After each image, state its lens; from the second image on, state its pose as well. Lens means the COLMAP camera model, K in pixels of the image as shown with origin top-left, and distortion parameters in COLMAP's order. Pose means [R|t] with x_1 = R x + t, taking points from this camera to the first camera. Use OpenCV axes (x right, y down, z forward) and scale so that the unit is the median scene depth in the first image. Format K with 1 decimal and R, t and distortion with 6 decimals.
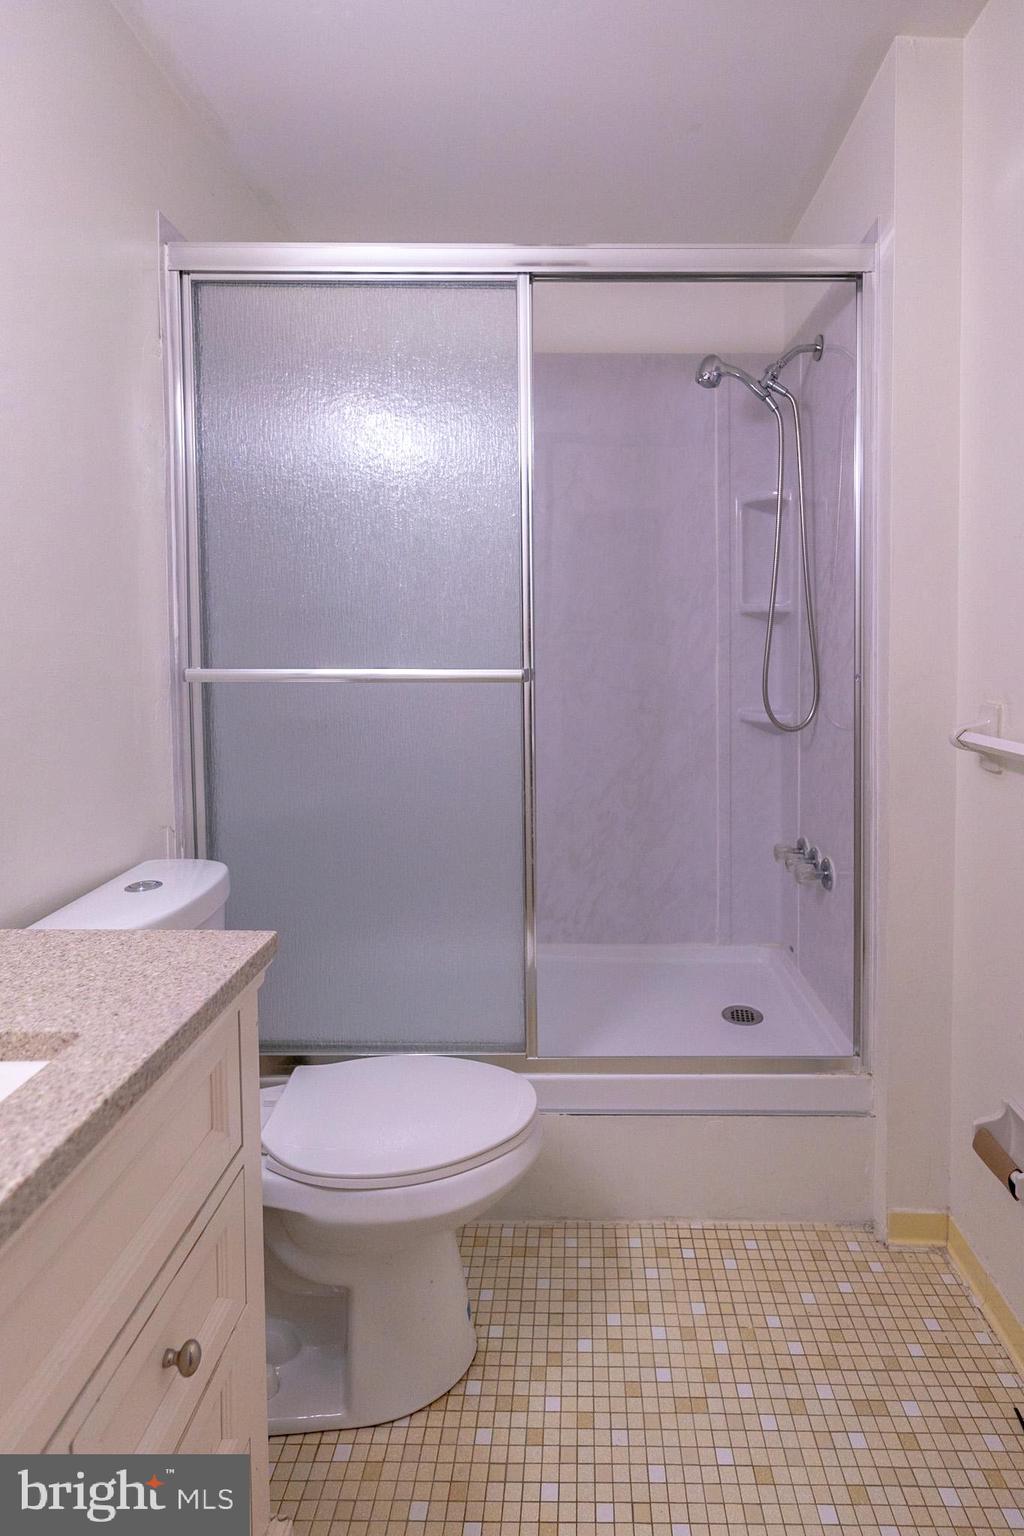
lens RADIAL K [[758.4, 0, 484.3], [0, 758.4, 767.9], [0, 0, 1]] dist [0.001085, 0.000136]
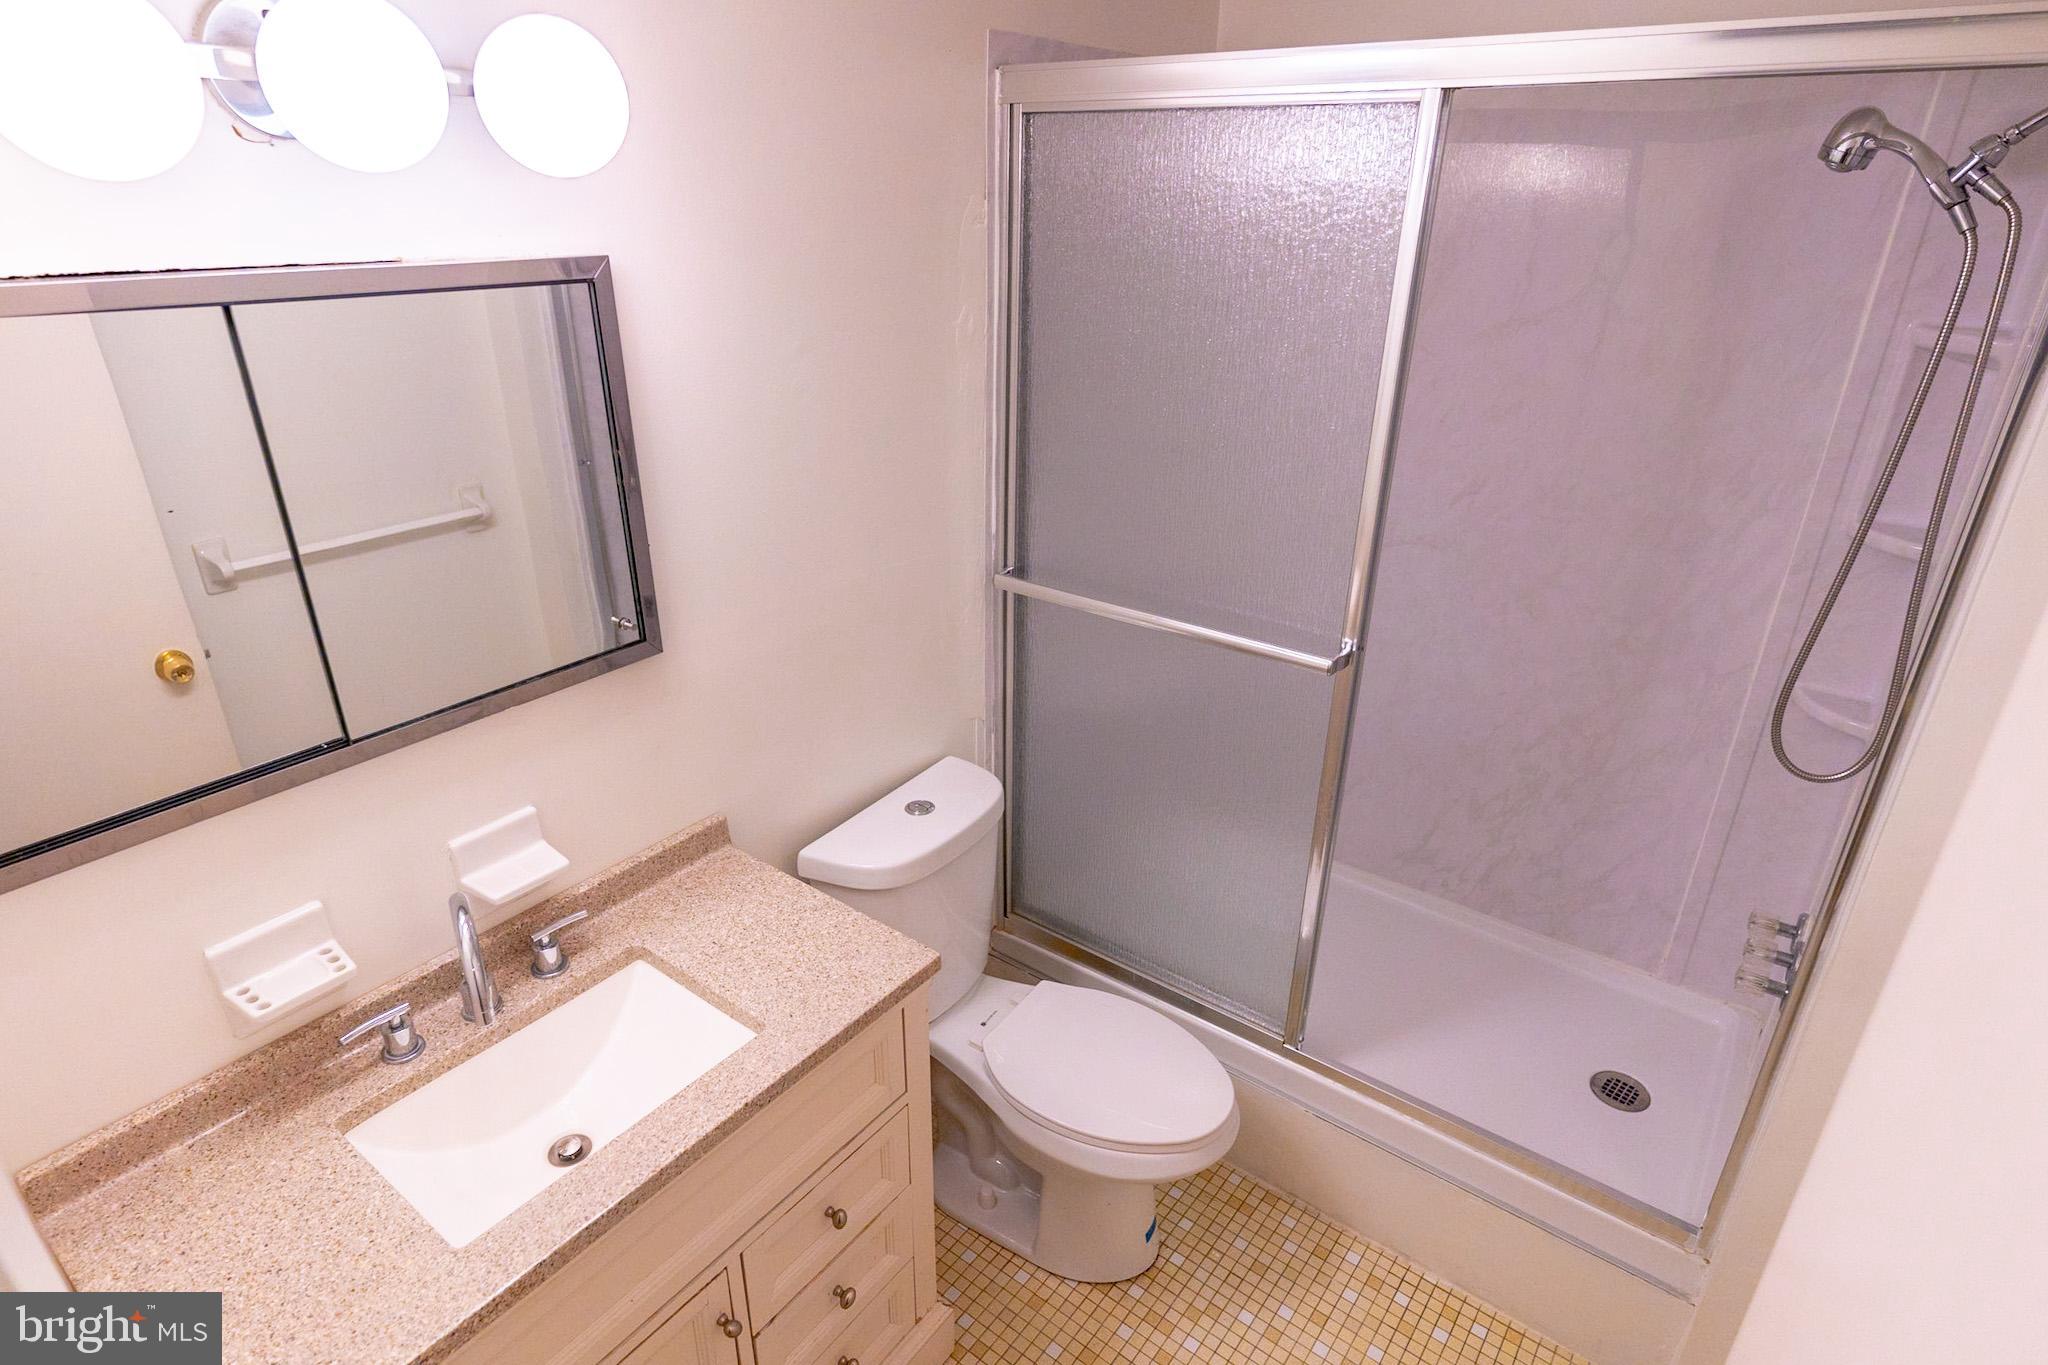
lens RADIAL K [[1033.9, 0, 1024.0], [0, 1033.9, 682.5], [0, 0, 1]] dist [0.003053, 0.001149]
pose [[0.814929, 0.248933, -0.523377, 0.397393], [-0.047801, 0.928850, 0.367358, -0.540444], [0.577587, -0.274352, 0.768846, -0.032050]]
